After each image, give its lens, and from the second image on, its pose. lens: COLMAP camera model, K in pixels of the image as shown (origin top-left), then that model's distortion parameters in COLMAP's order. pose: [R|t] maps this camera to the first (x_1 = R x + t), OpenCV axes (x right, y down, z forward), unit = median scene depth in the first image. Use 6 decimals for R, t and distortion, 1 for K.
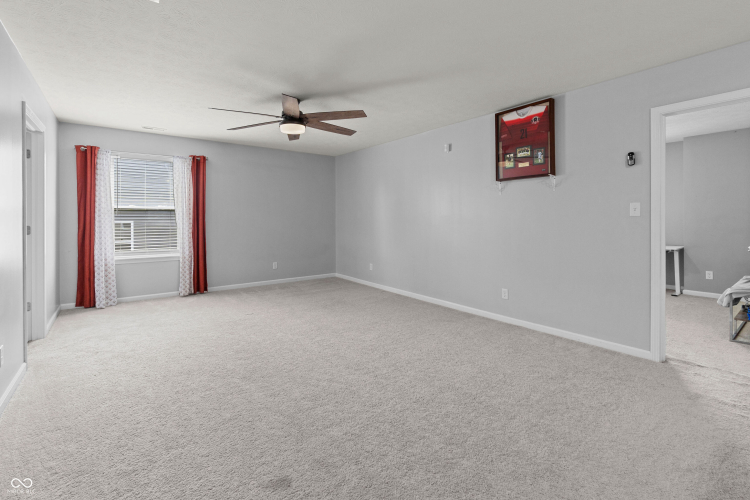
lens RADIAL K [[326.9, 0, 363.7], [0, 326.9, 220.9], [0, 0, 1]] dist [-0.007367, 0.001163]
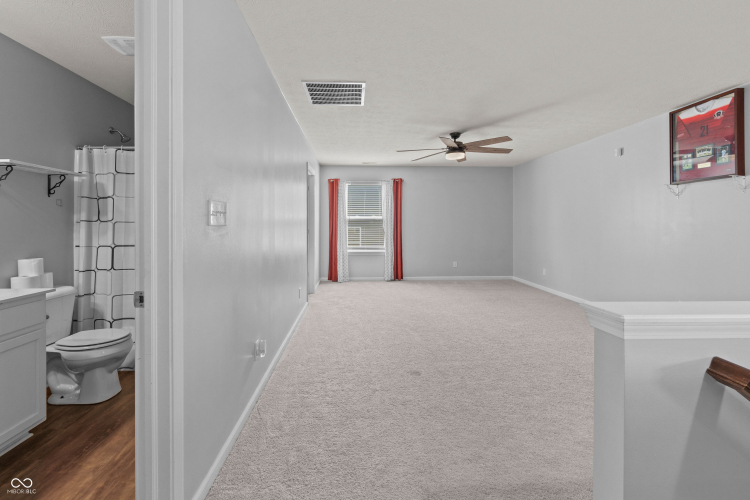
lens RADIAL K [[326.9, 0, 368.2], [0, 326.9, 227.4], [0, 0, 1]] dist [-0.007367, 0.001163]
pose [[0.824396, 0.003417, -0.566003, 0.219786], [-0.004032, 0.999992, 0.000165, 0.003474], [0.565998, 0.002146, 0.824403, -0.253410]]
